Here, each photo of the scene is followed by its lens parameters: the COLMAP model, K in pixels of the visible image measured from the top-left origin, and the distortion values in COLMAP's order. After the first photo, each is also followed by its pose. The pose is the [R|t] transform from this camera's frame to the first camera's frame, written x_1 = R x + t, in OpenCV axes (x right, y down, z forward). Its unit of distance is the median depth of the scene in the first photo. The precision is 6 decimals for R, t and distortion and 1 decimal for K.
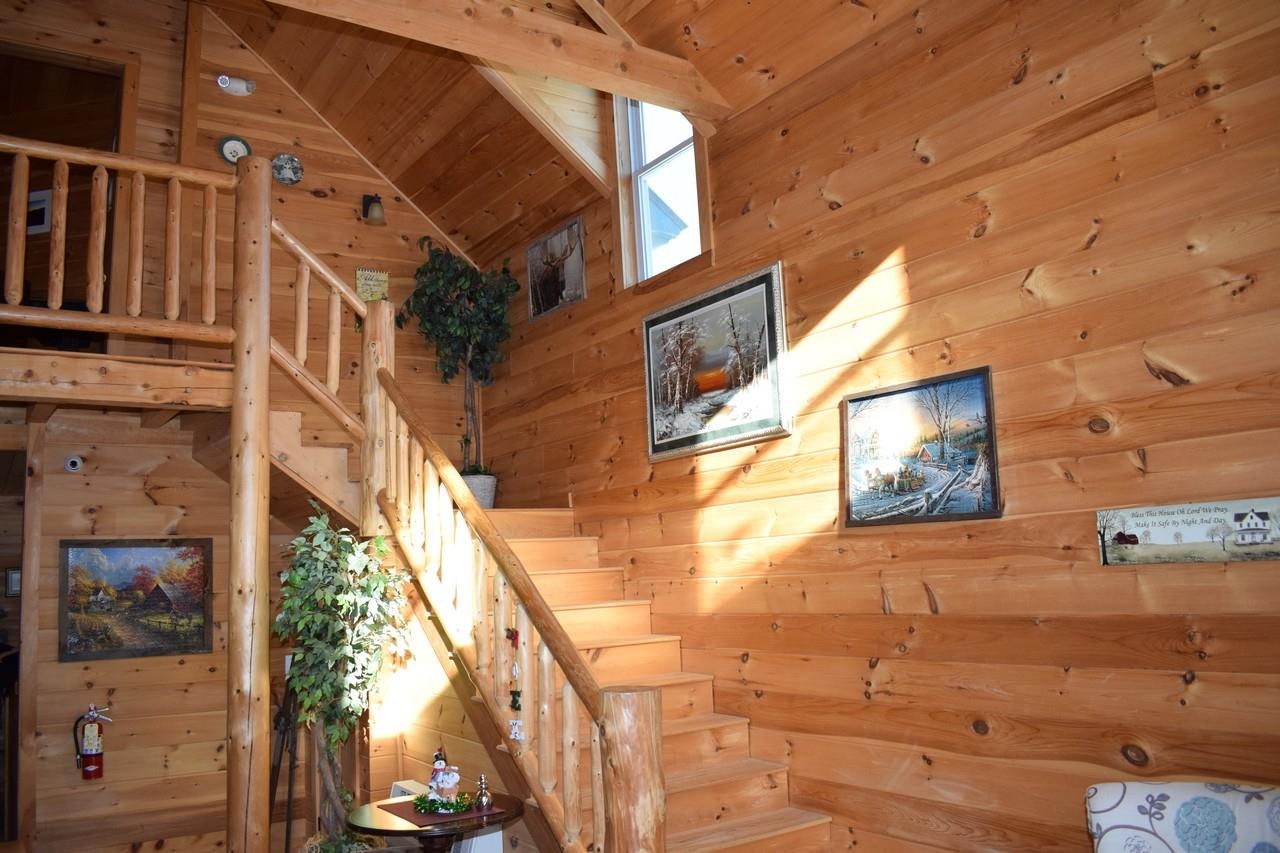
lens RADIAL K [[1002.5, 0, 639.7], [0, 1002.5, 423.3], [0, 0, 1]] dist [-0.096010, 0.014535]
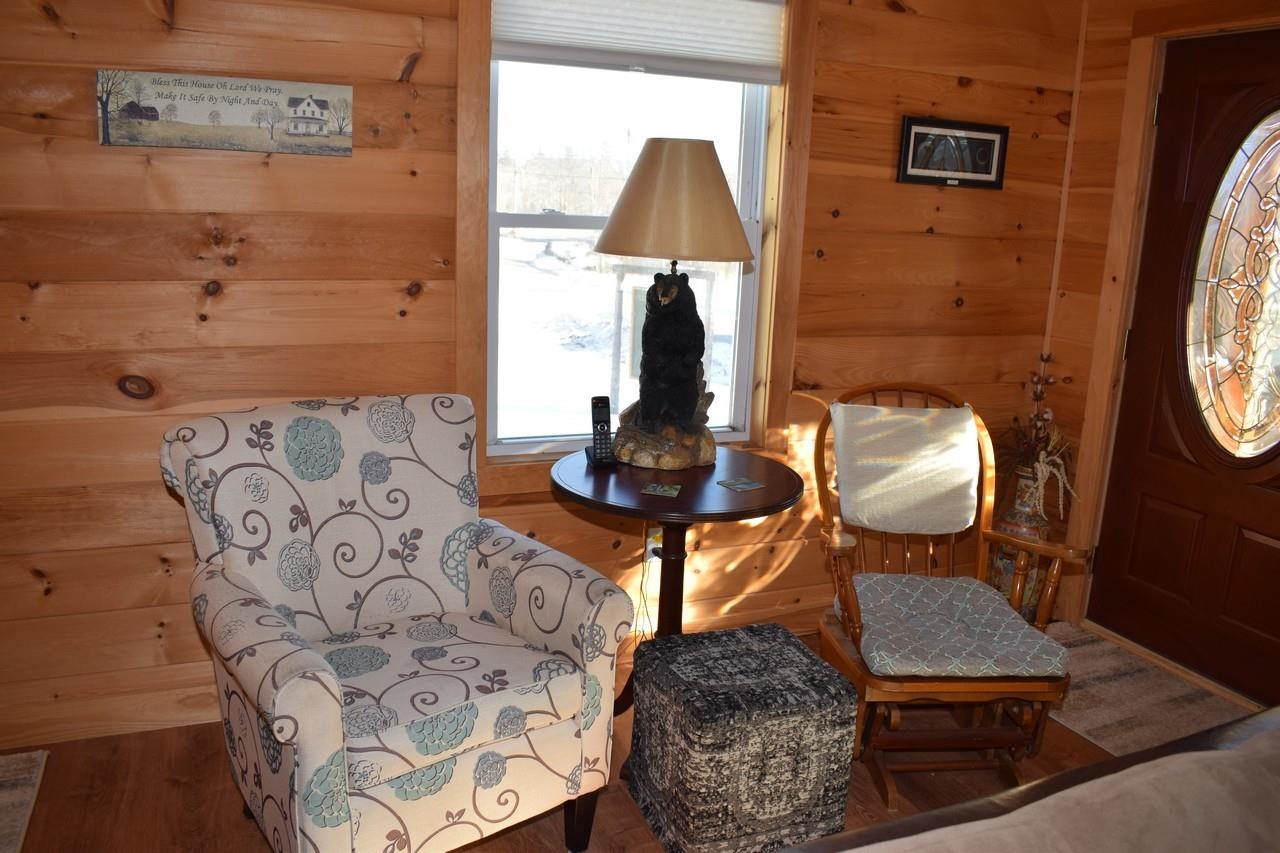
lens RADIAL K [[1002.5, 0, 639.7], [0, 1002.5, 423.3], [0, 0, 1]] dist [-0.096010, 0.014535]
pose [[0.196753, -0.170367, 0.965538, -0.209863], [-0.197102, 0.957810, 0.209167, 0.124939], [-0.960437, -0.231464, 0.154872, 0.489986]]
